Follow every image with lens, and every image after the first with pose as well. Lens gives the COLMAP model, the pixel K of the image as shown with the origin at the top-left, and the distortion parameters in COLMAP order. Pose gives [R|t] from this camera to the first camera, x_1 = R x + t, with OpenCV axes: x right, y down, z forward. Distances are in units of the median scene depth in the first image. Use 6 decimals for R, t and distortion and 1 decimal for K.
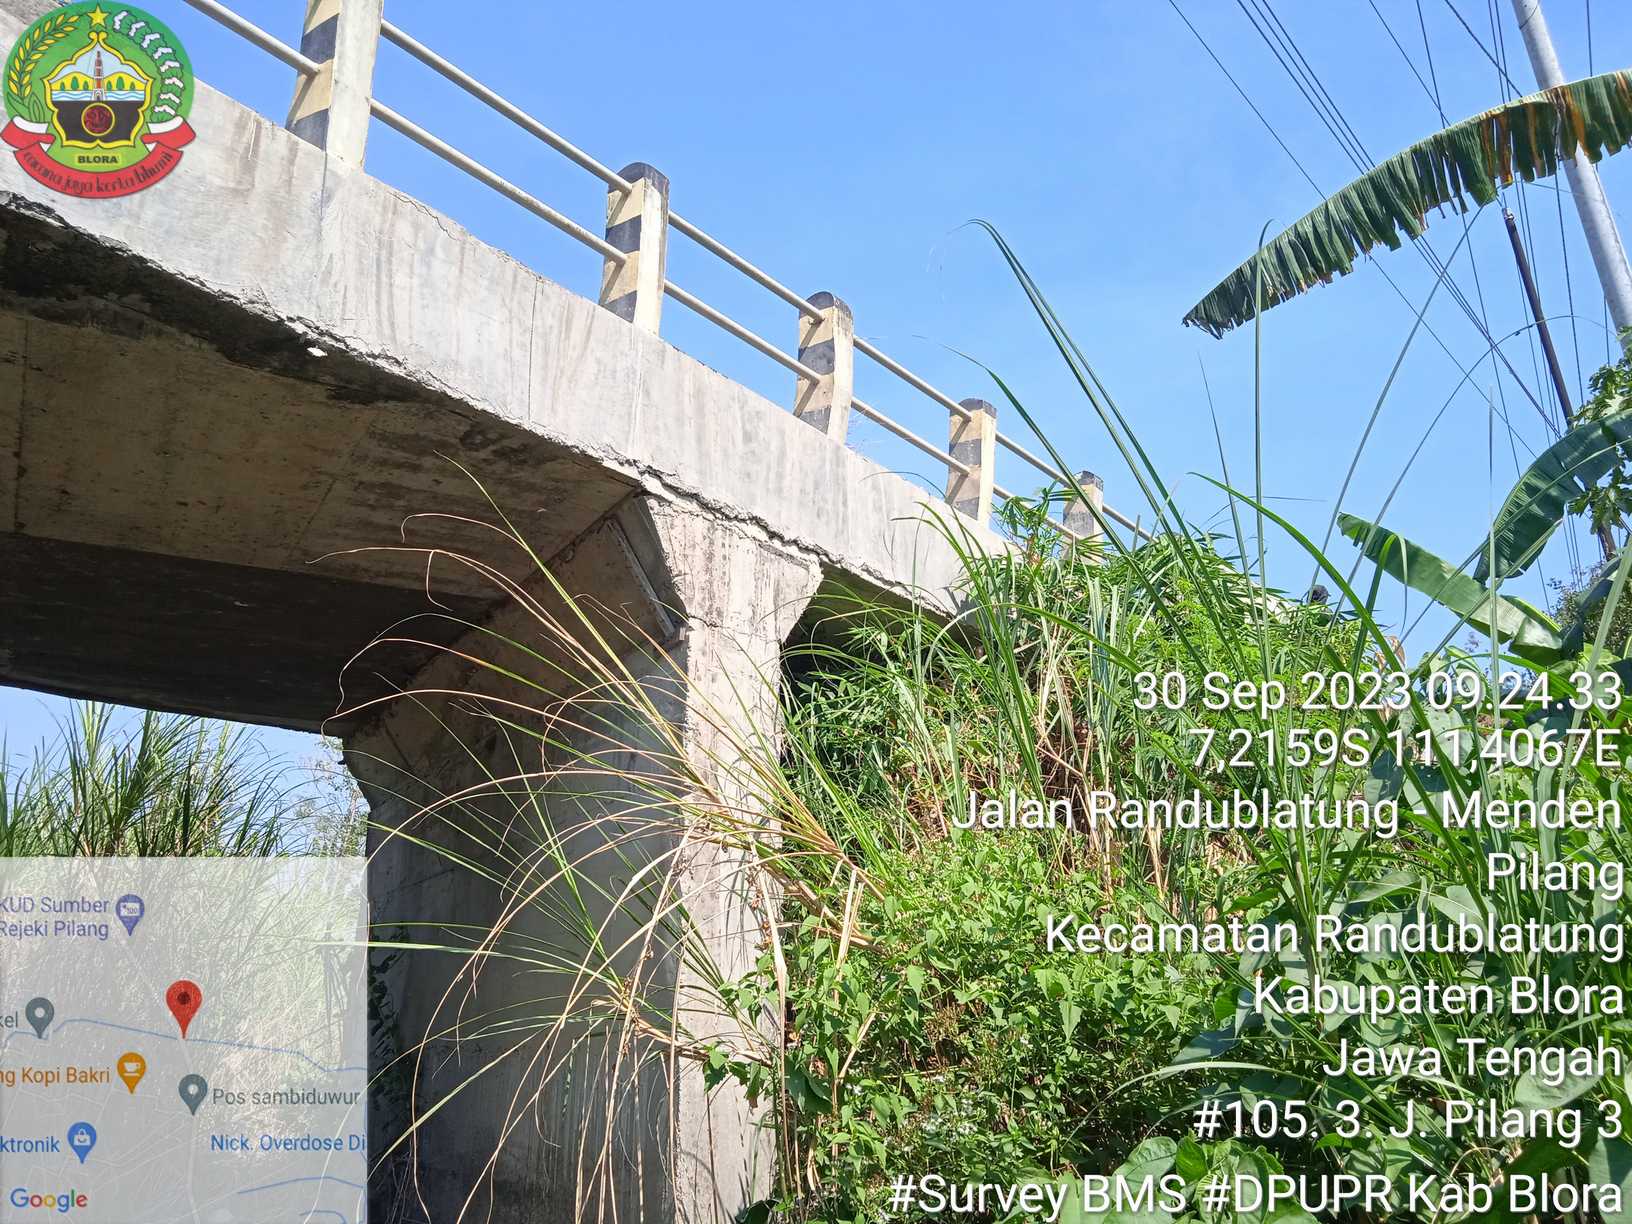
lens RADIAL K [[1345.3, 0, 817.6], [0, 1345.3, 624.6], [0, 0, 1]] dist [0.066482, -0.088792]
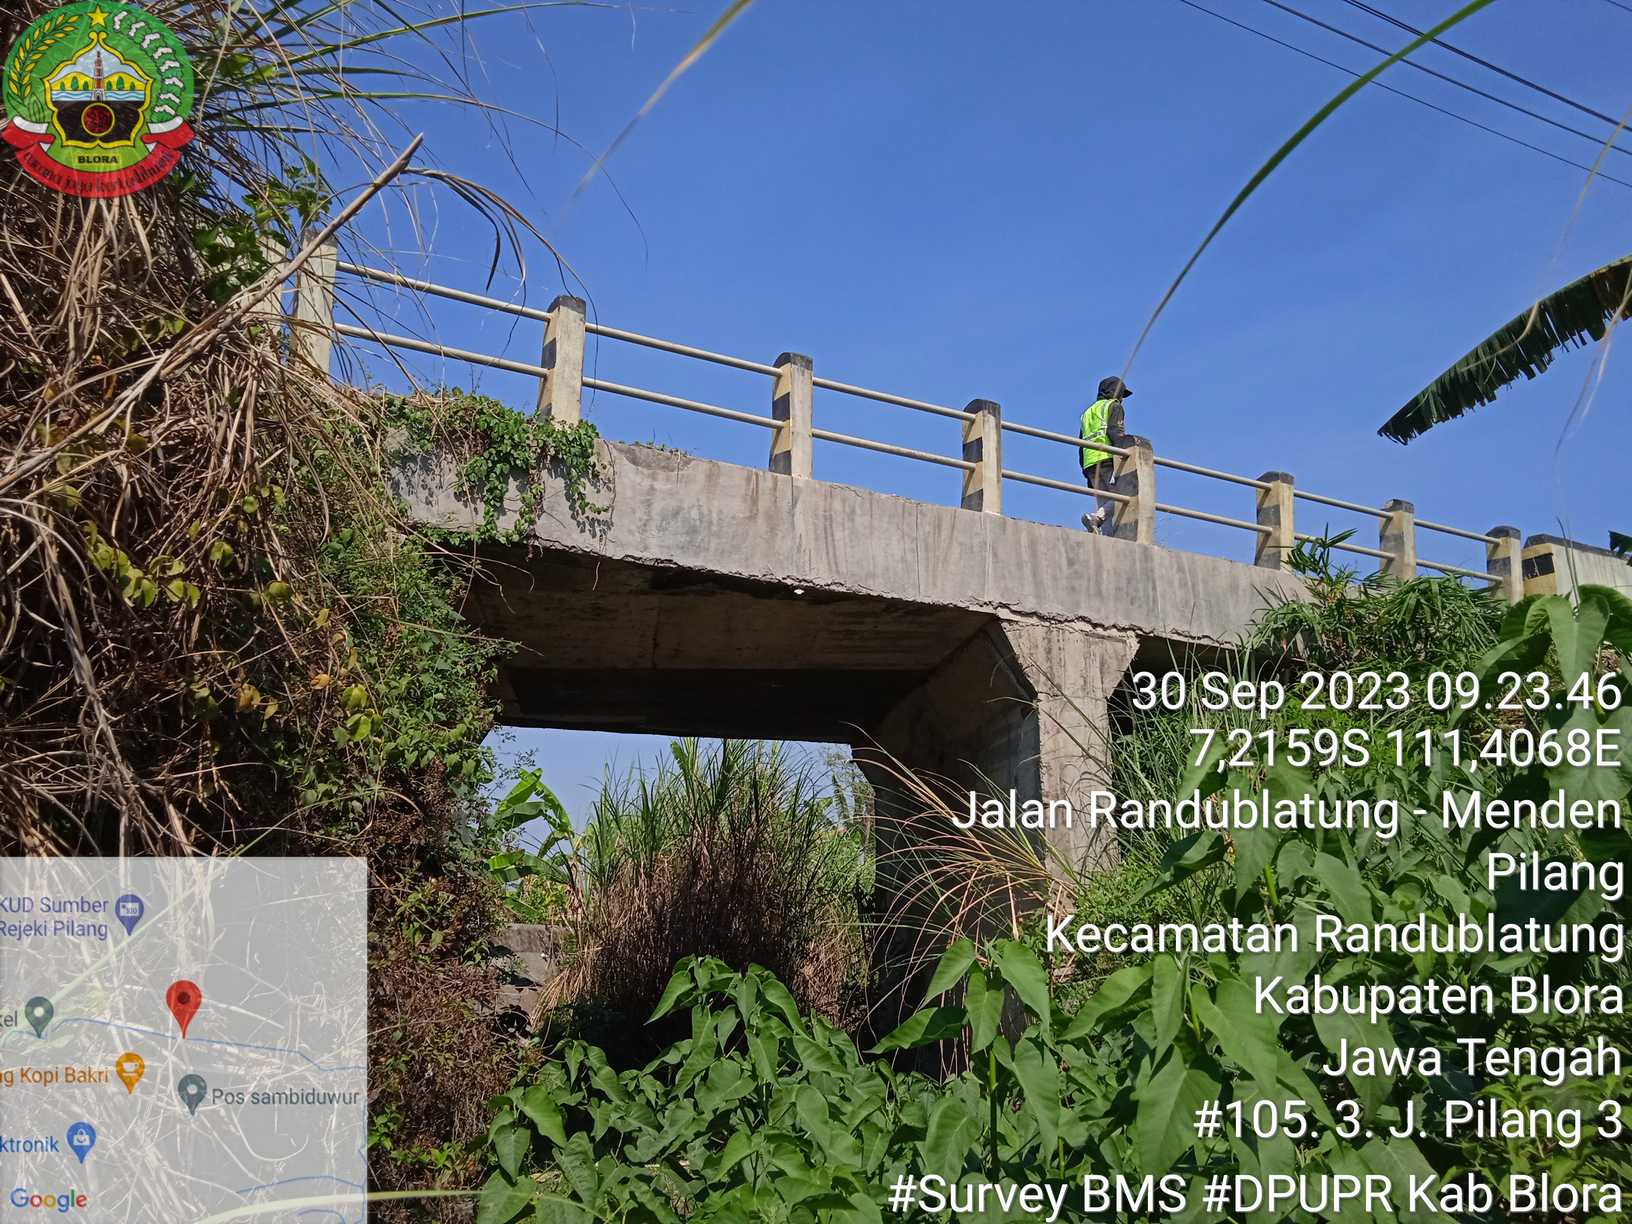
lens RADIAL K [[1345.3, 0, 817.6], [0, 1345.3, 624.6], [0, 0, 1]] dist [0.066482, -0.088792]
pose [[0.926589, -0.094554, -0.363996, 0.239604], [0.114481, 0.992860, 0.033512, -0.162895], [0.358228, -0.072722, 0.930798, -0.528153]]
